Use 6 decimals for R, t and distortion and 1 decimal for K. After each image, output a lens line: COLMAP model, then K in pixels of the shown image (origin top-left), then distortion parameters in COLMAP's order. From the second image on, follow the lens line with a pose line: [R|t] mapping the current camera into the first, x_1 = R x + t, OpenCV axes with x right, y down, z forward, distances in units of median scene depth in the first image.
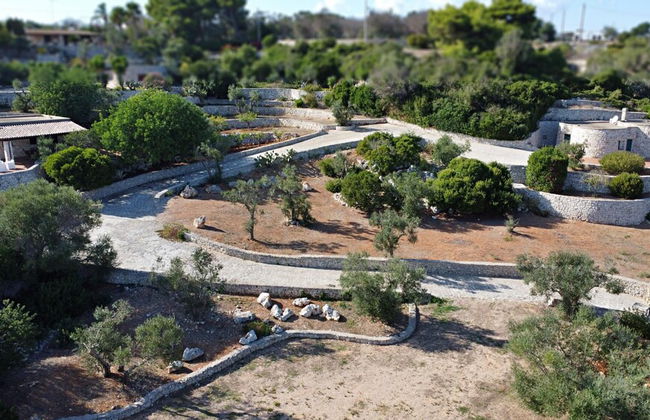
lens RADIAL K [[560.3, 0, 325.0], [0, 560.3, 224.6], [0, 0, 1]] dist [0.008422, 0.001477]
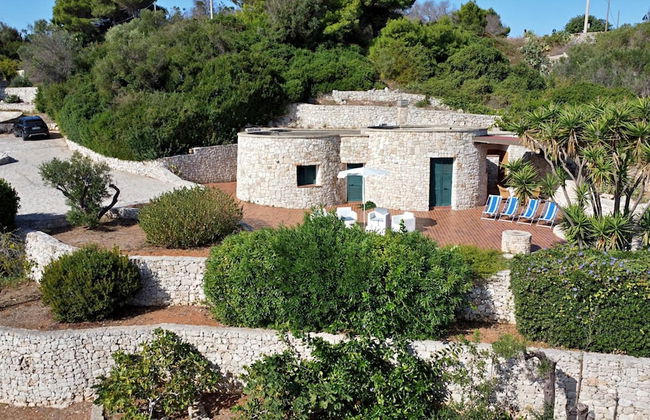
lens RADIAL K [[560.3, 0, 325.0], [0, 560.3, 224.6], [0, 0, 1]] dist [0.008422, 0.001477]
pose [[0.966537, 0.054682, -0.250631, 0.623444], [-0.070915, 0.995898, -0.056194, -0.078112], [0.246530, 0.072087, 0.966450, 0.573496]]
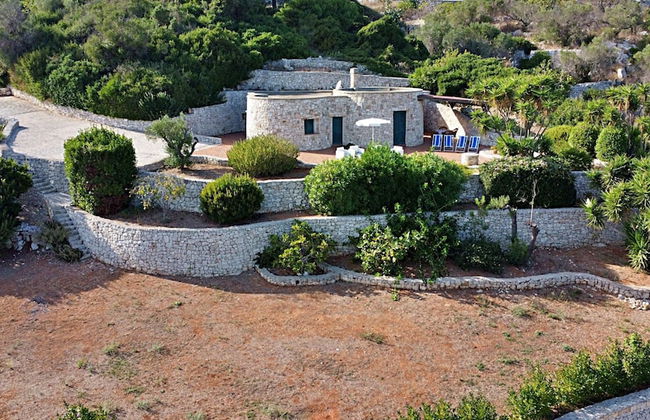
lens RADIAL K [[612.0, 0, 325.0], [0, 612.0, 210.0], [0, 0, 1]] dist [0.010147, -0.024633]
pose [[0.998503, -0.013215, 0.053076, 0.486920], [0.014662, 0.999529, -0.026973, -0.034273], [-0.052695, 0.027711, 0.998226, 0.345646]]
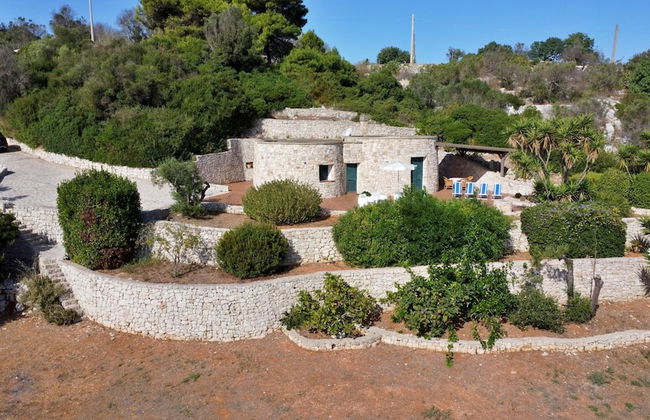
lens RADIAL K [[560.3, 0, 325.0], [0, 560.3, 224.6], [0, 0, 1]] dist [0.008422, 0.001477]
pose [[0.994549, -0.014046, 0.103322, 0.450149], [0.023803, 0.995306, -0.093809, -0.036841], [-0.101519, 0.095757, 0.990214, 0.439682]]
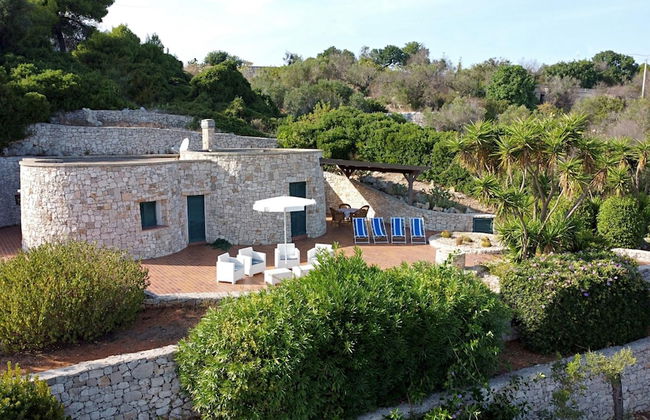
lens RADIAL K [[560.3, 0, 325.0], [0, 560.3, 224.6], [0, 0, 1]] dist [0.008422, 0.001477]
pose [[0.917708, -0.060646, 0.392599, 0.471949], [0.106252, 0.989745, -0.095478, -0.090388], [-0.382782, 0.129335, 0.914740, 0.642208]]
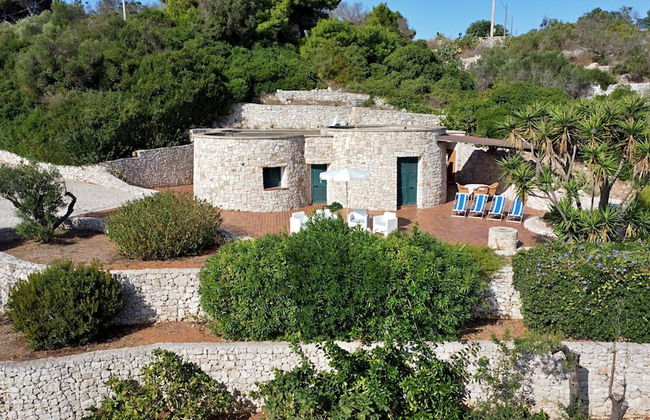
lens RADIAL K [[560.3, 0, 325.0], [0, 560.3, 224.6], [0, 0, 1]] dist [0.008422, 0.001477]
pose [[0.996236, 0.018900, -0.084591, 0.576587], [-0.024413, 0.997611, -0.064627, -0.078204], [0.083168, 0.066449, 0.994318, 0.575834]]
